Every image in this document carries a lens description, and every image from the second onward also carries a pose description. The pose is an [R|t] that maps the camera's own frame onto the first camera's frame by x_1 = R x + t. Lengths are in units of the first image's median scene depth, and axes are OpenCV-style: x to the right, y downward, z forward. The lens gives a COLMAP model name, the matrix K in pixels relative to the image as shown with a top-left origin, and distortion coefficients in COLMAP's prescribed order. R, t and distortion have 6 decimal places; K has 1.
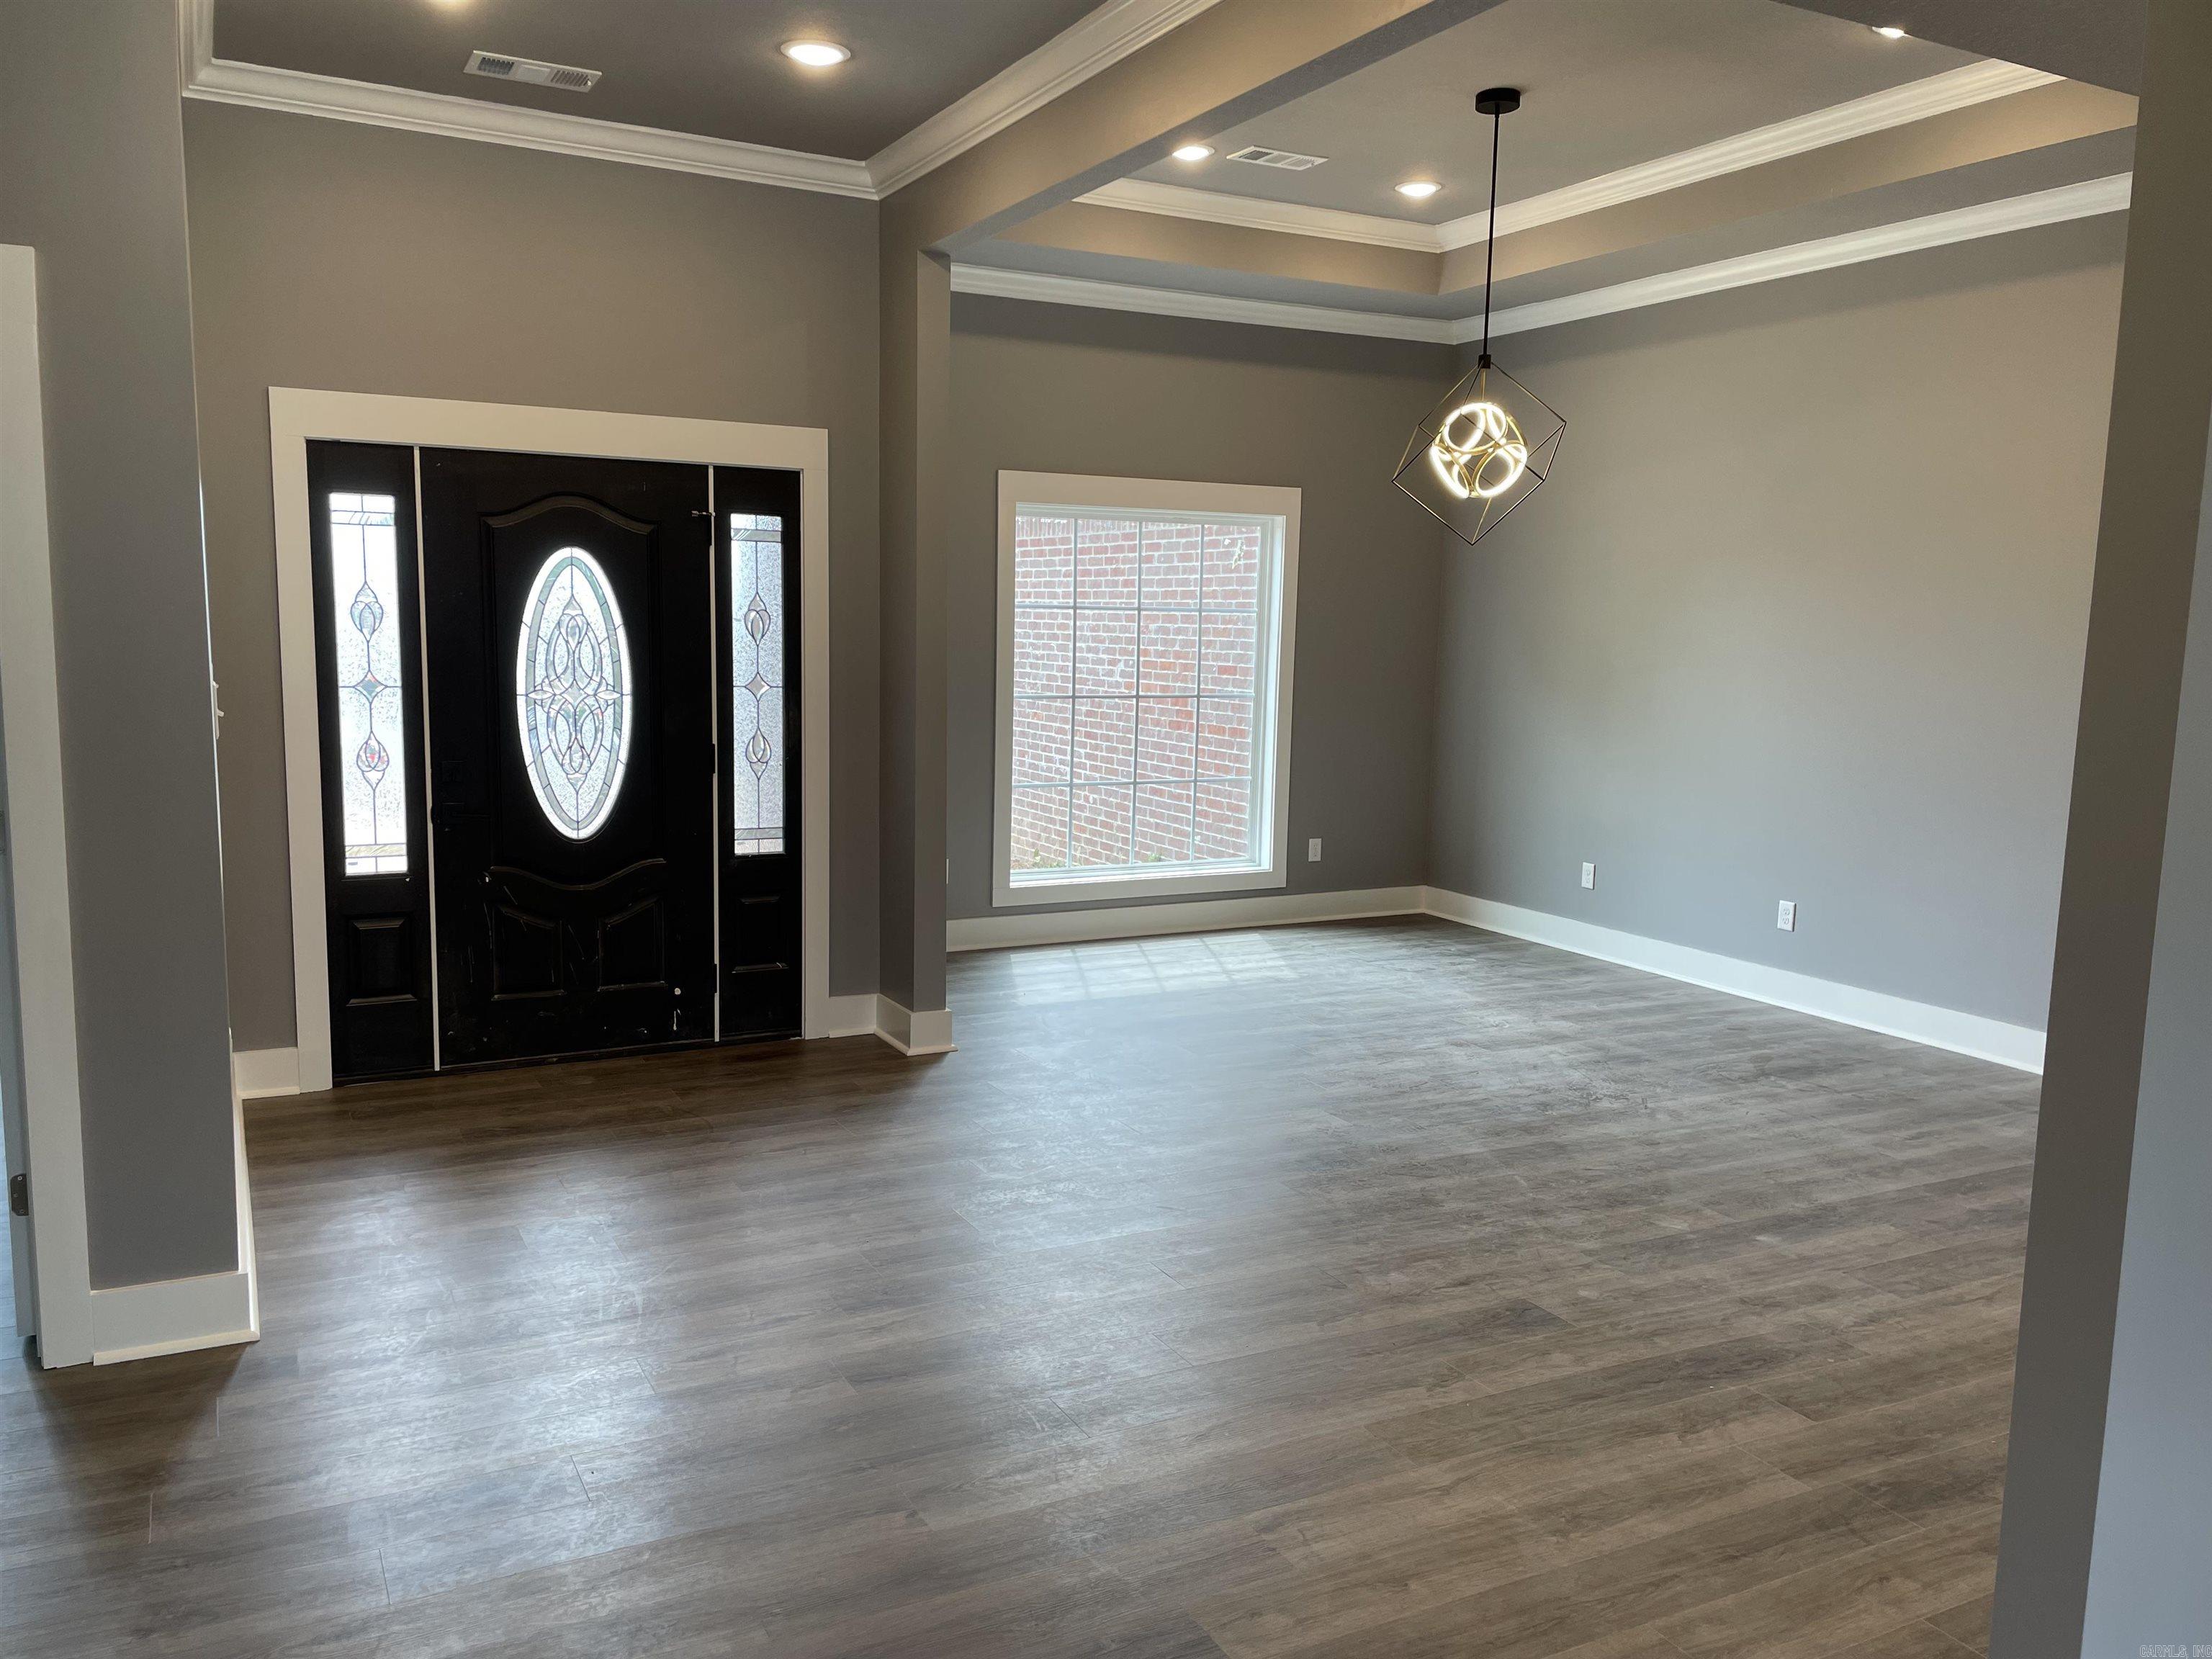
lens RADIAL K [[1677.6, 0, 1055.0], [0, 1677.6, 845.0], [0, 0, 1]] dist [0.058788, -0.068078]
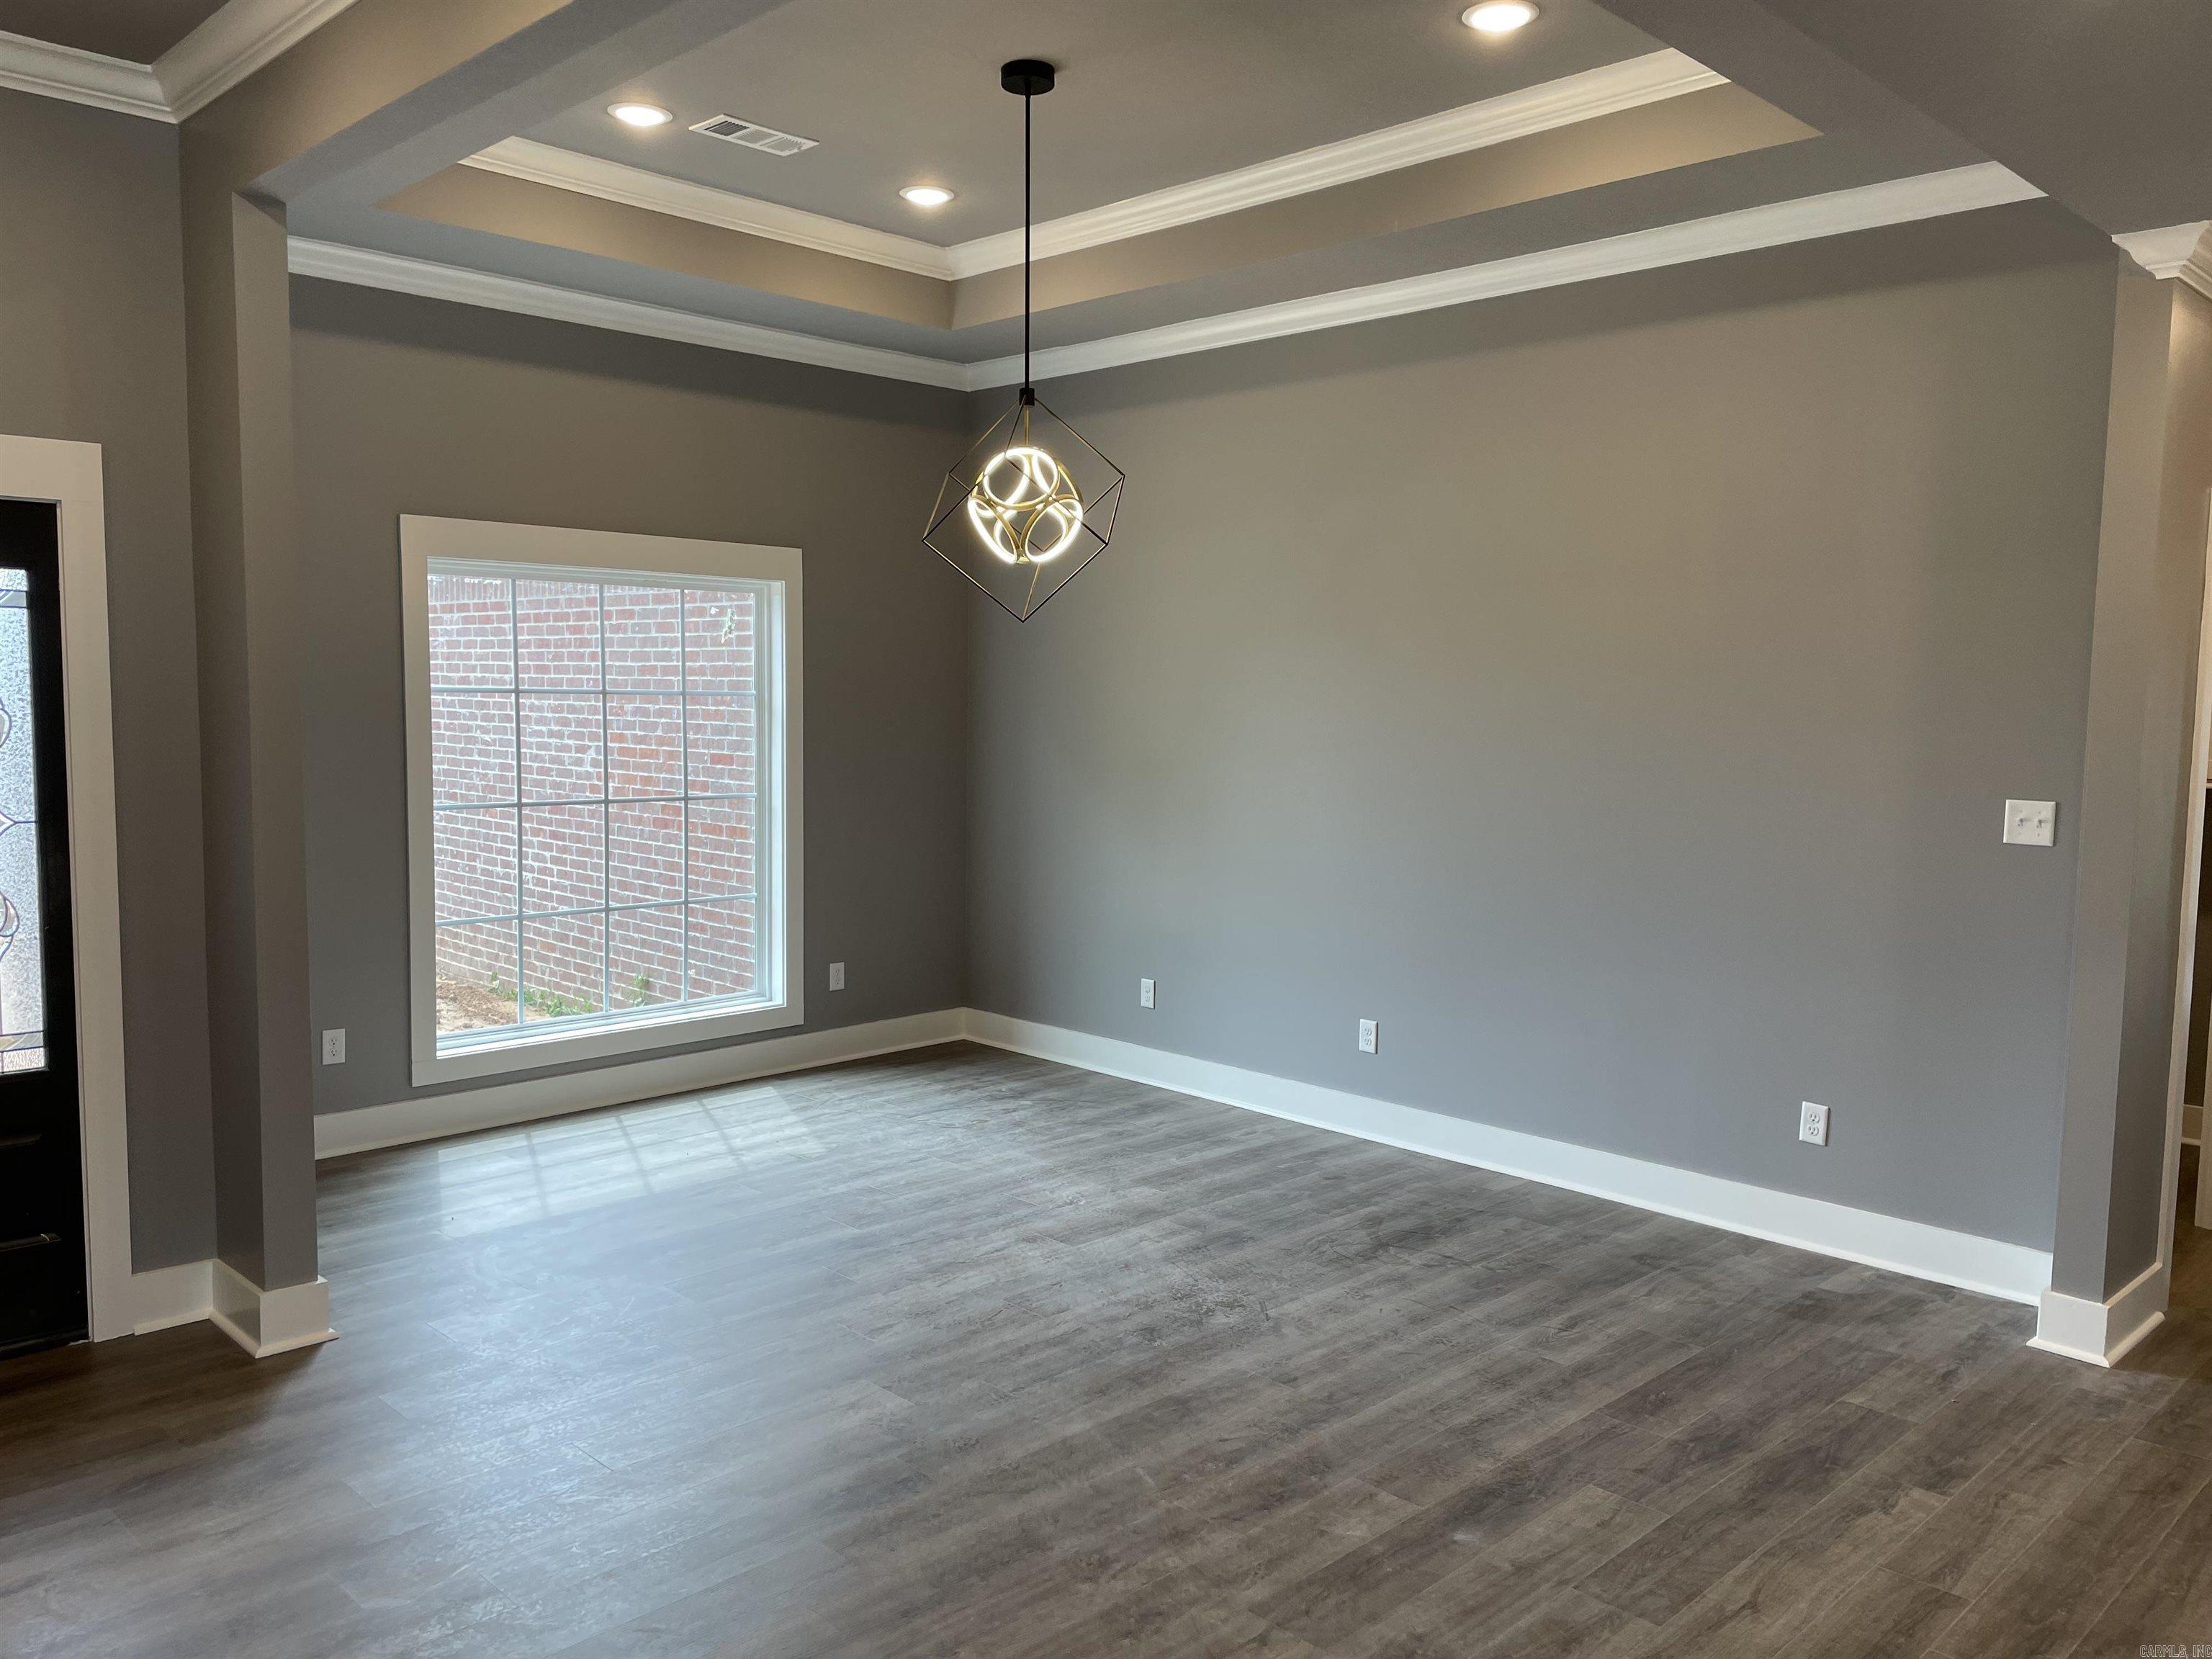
lens RADIAL K [[1677.6, 0, 1115.6], [0, 1677.6, 832.7], [0, 0, 1]] dist [0.058788, -0.068078]
pose [[0.945914, -0.033428, 0.322691, 0.025591], [0.047825, 0.998178, -0.036788, -0.043586], [-0.320874, 0.050231, 0.945789, 0.220371]]
